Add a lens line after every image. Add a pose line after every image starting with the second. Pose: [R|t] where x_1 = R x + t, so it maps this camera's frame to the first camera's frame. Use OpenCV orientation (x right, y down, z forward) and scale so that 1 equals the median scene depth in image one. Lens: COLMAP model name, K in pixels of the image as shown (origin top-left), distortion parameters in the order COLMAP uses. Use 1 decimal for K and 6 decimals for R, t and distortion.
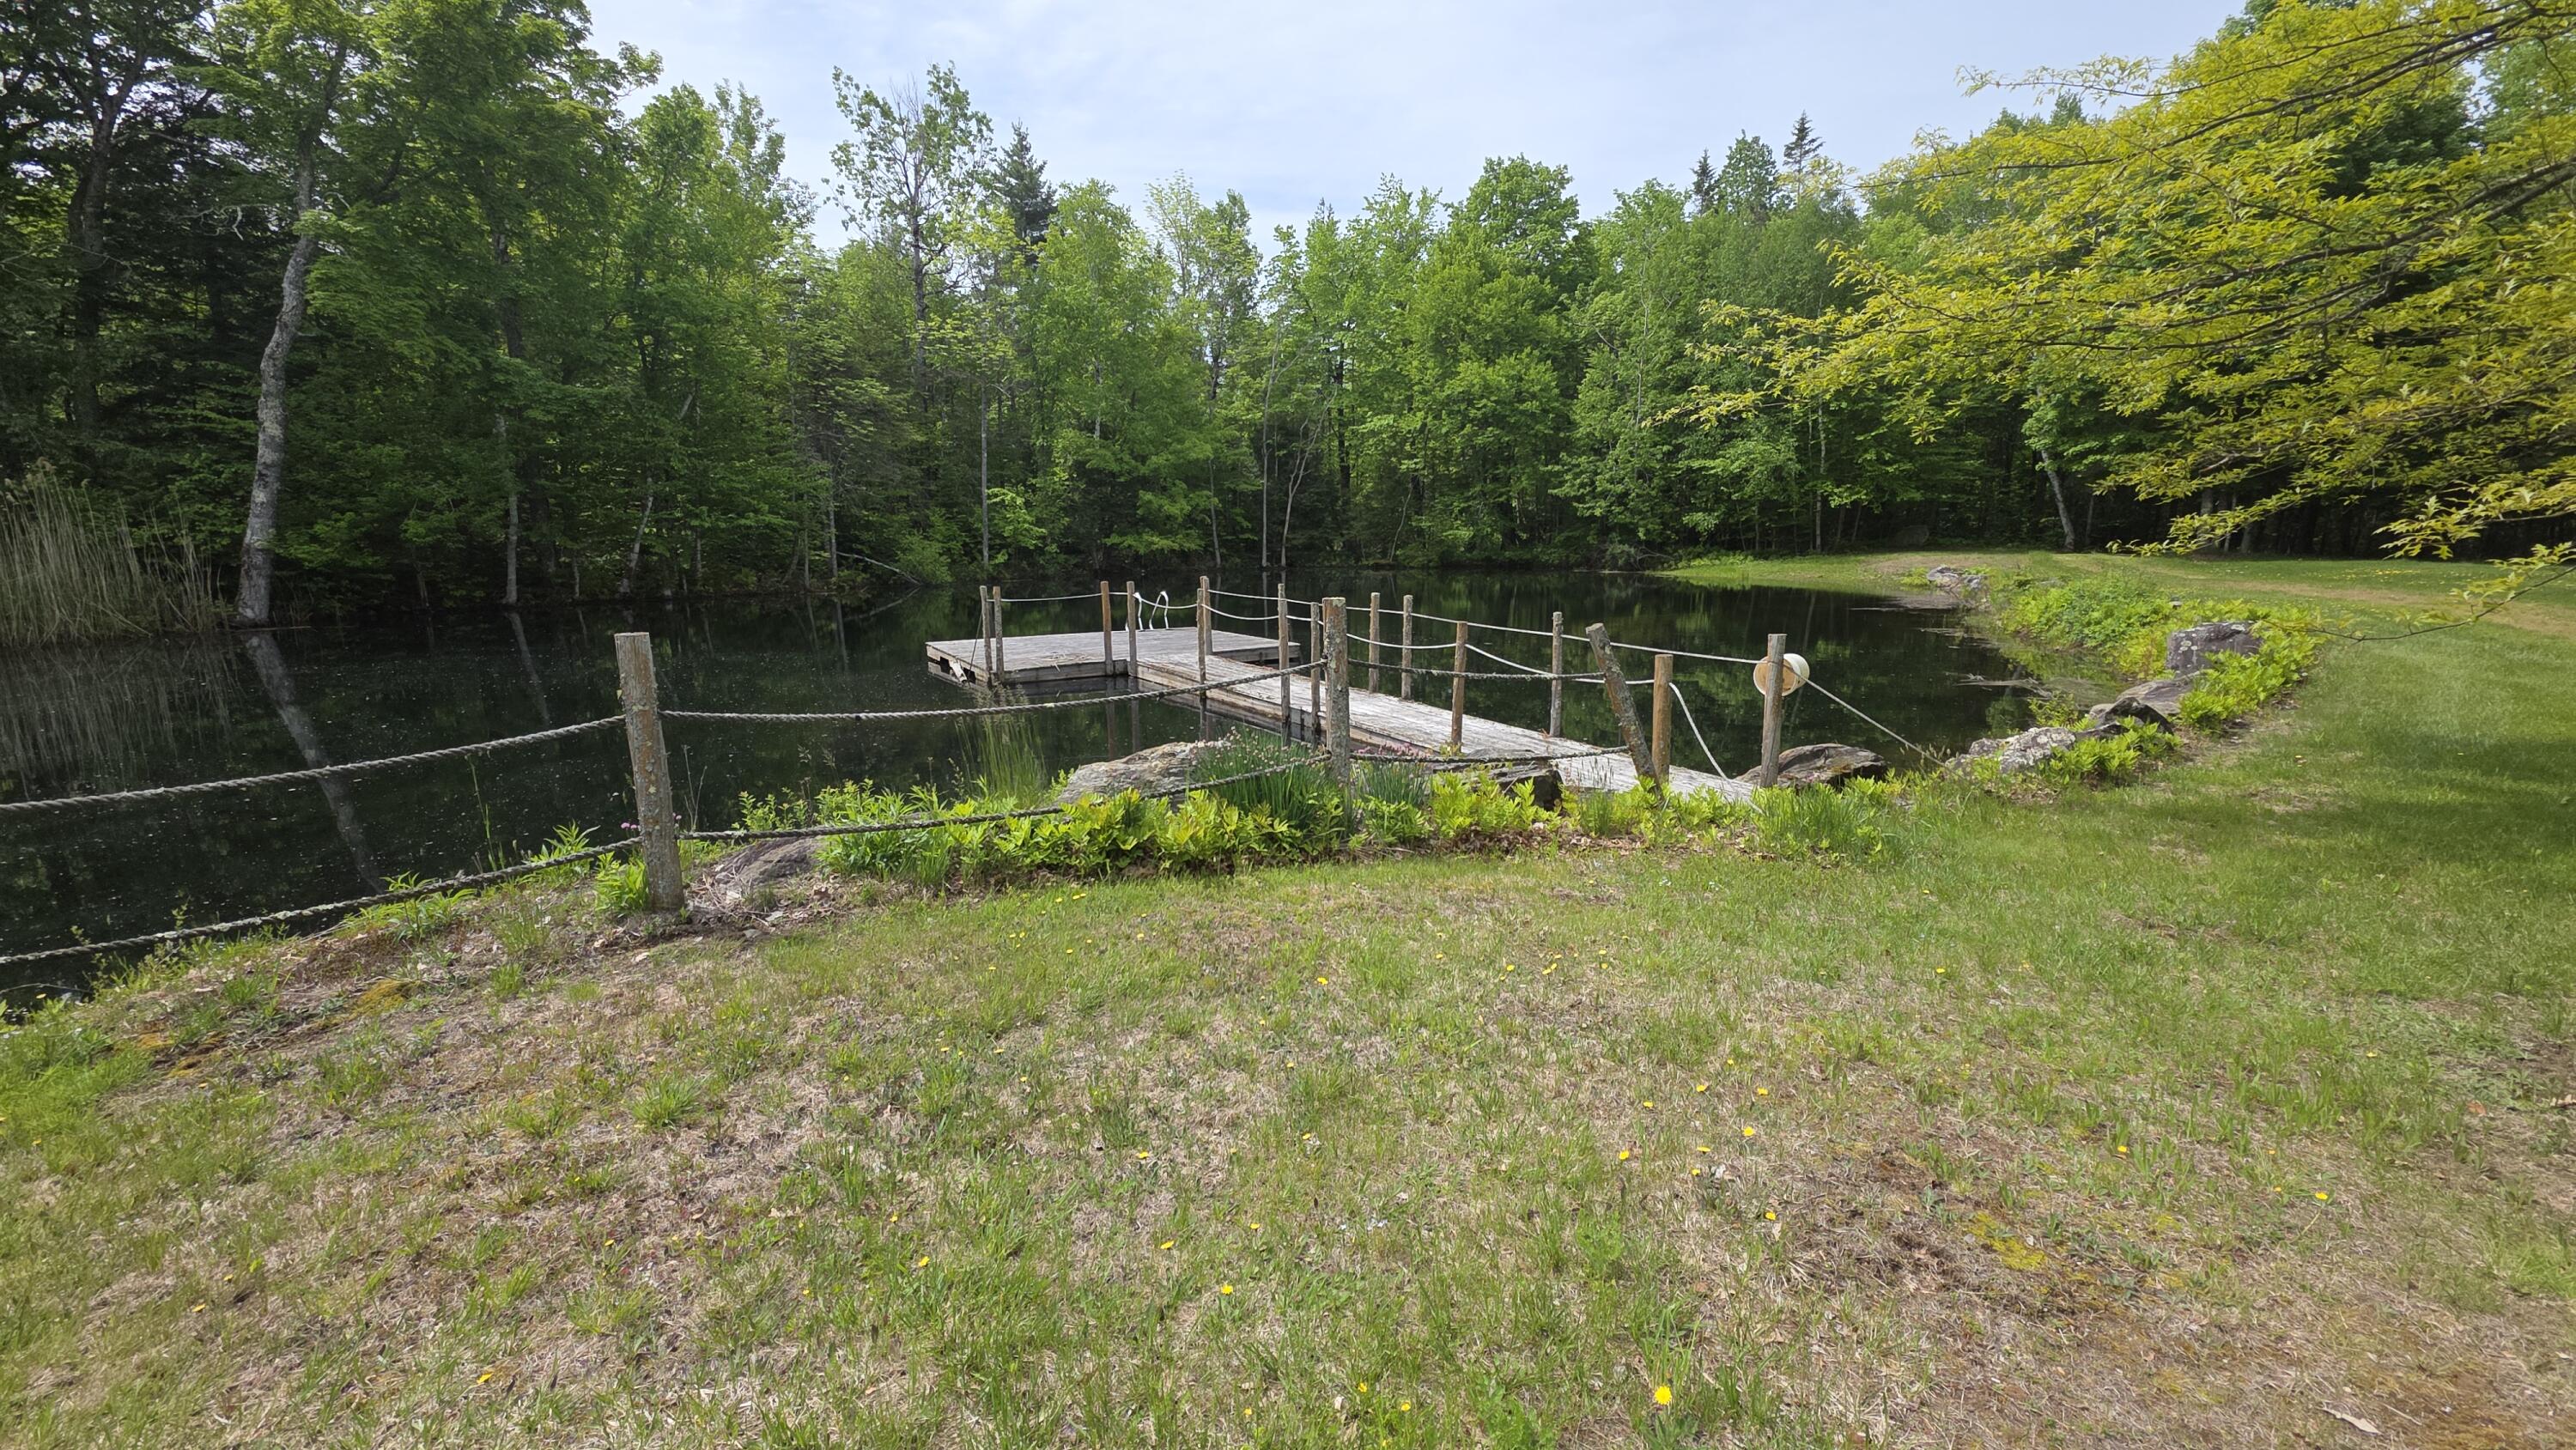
lens RADIAL K [[1010.6, 0, 1281.9], [0, 1010.6, 726.7], [0, 0, 1]] dist [0.009333, -0.006694]
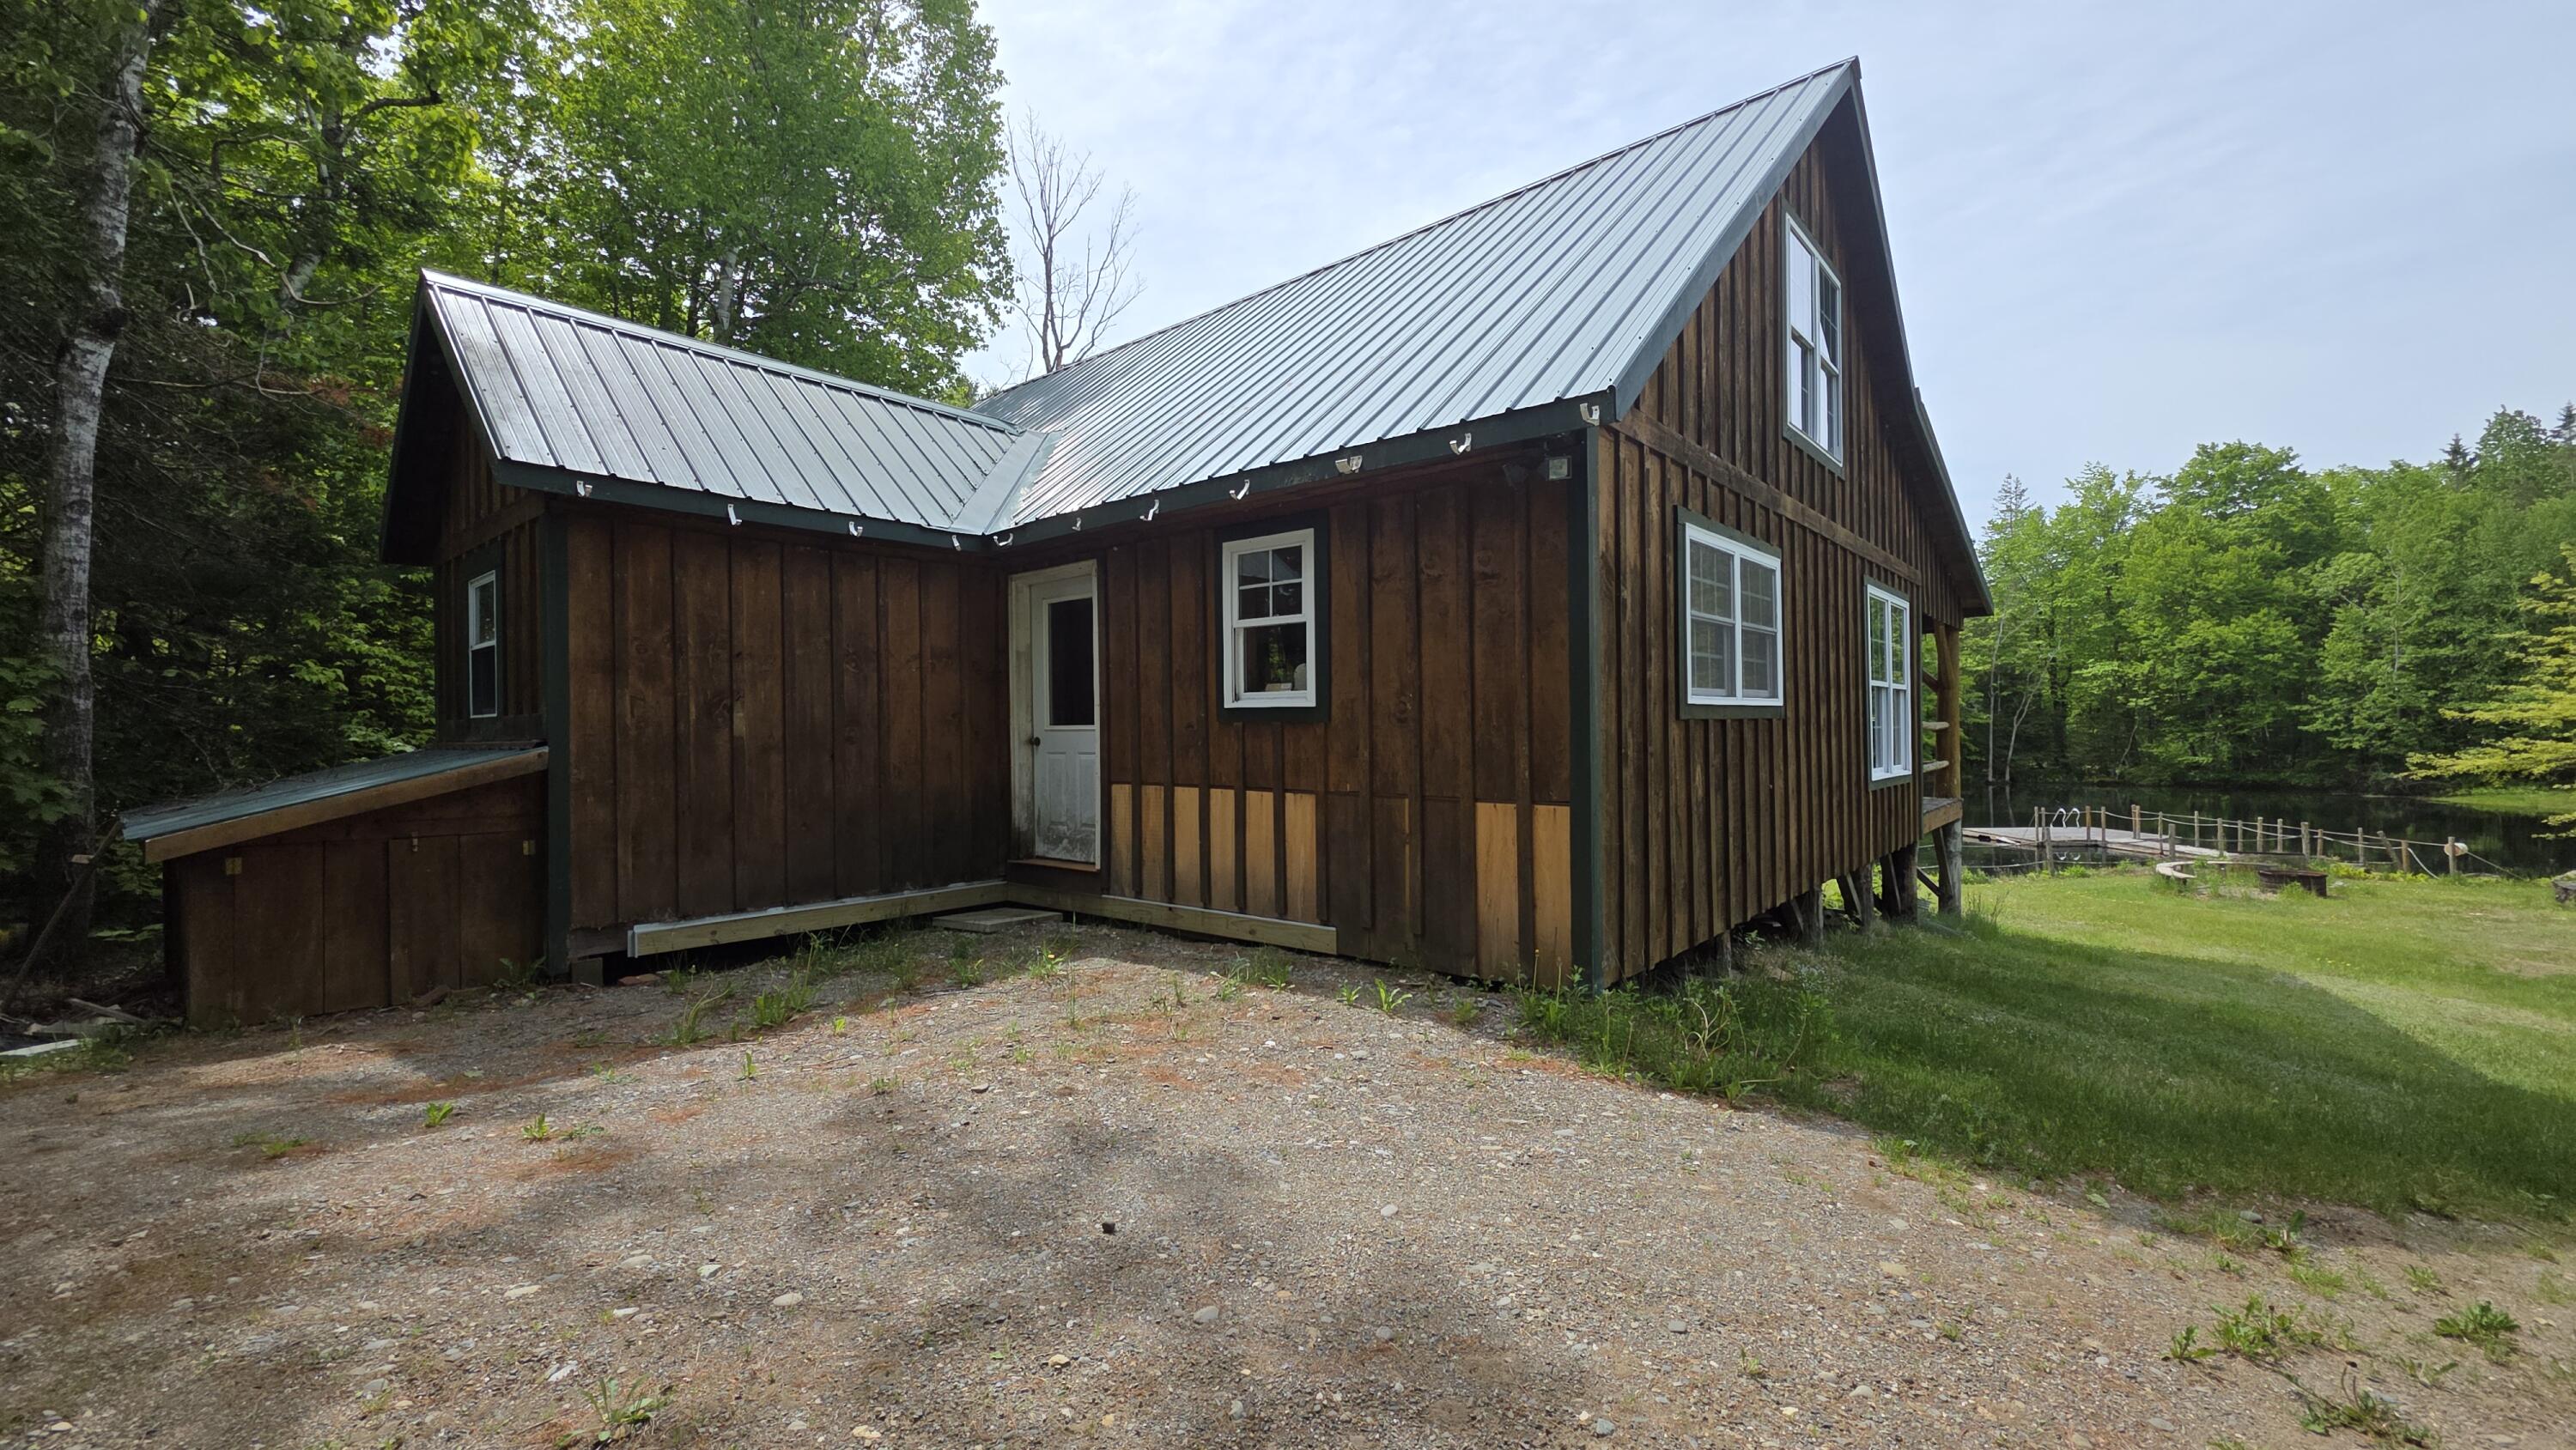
lens RADIAL K [[1010.6, 0, 1281.9], [0, 1010.6, 726.7], [0, 0, 1]] dist [0.009333, -0.006694]
pose [[0.872215, -0.000776, -0.489122, -0.193675], [-0.091064, 0.982257, -0.163946, 0.070382], [0.480570, 0.187538, 0.856669, -0.589699]]
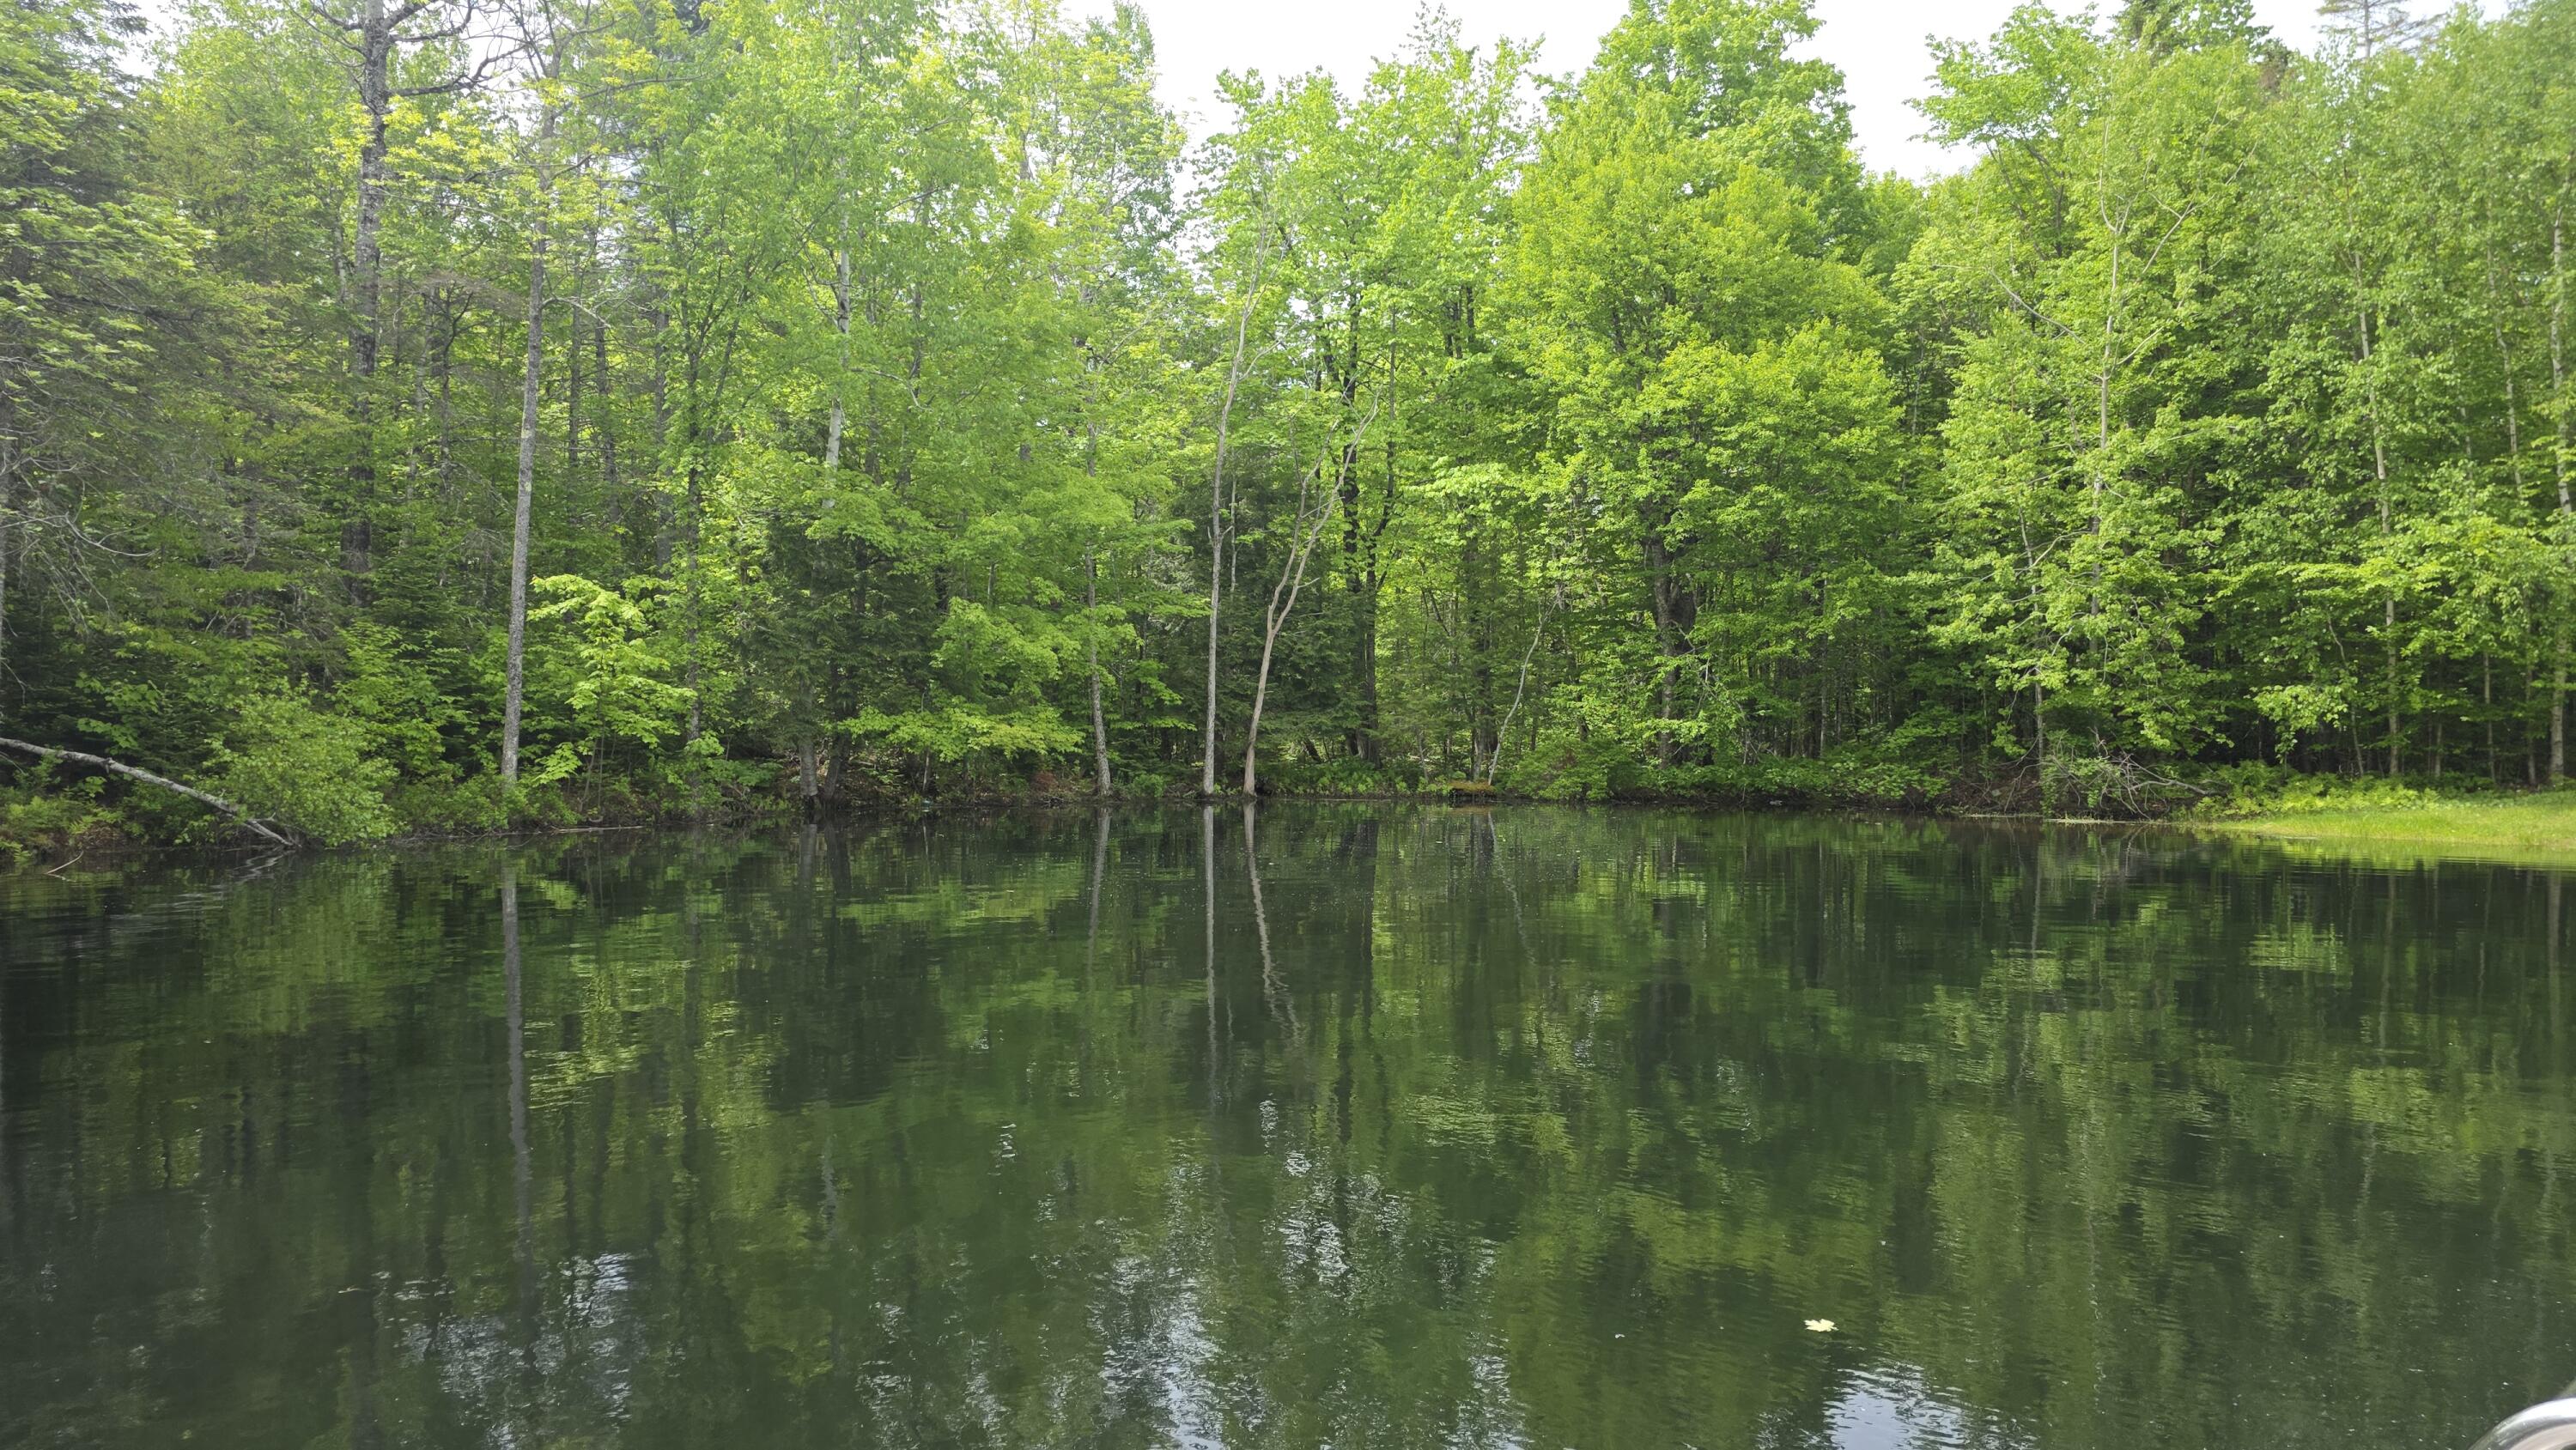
lens RADIAL K [[1694.5, 0, 1276.6], [0, 1694.5, 742.2], [0, 0, 1]] dist [0.090558, -0.093060]
pose [[0.990802, 0.016721, 0.134280, -0.097708], [0.007885, 0.983515, -0.180654, -0.058262], [-0.135087, 0.180051, 0.974337, 0.340943]]
